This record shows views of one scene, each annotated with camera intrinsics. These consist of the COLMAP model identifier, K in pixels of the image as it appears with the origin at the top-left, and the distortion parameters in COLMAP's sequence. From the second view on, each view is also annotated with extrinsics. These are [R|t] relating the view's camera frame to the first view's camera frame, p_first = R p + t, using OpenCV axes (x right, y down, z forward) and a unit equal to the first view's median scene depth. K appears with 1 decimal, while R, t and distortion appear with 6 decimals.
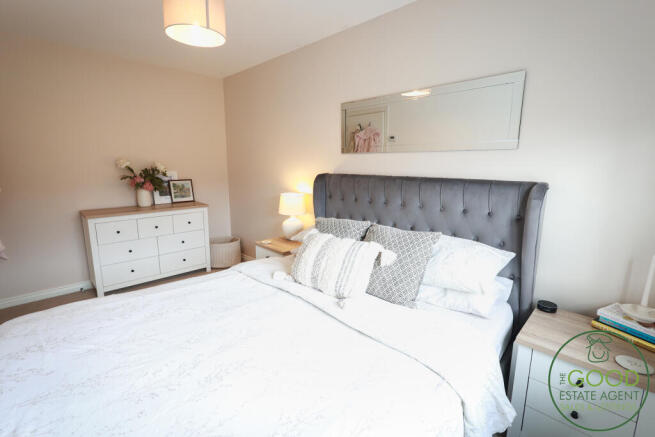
lens RADIAL K [[302.8, 0, 325.8], [0, 302.8, 218.4], [0, 0, 1]] dist [0.000261, 0.000316]
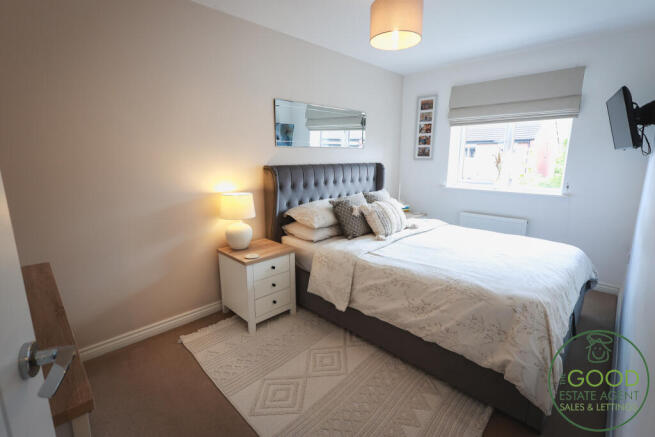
lens RADIAL K [[302.8, 0, 325.8], [0, 302.8, 218.4], [0, 0, 1]] dist [0.000261, 0.000316]
pose [[0.005759, -0.197806, 0.980224, -1.062108], [0.184565, 0.963610, 0.193369, -0.146747], [-0.982803, 0.179802, 0.042057, 0.852560]]
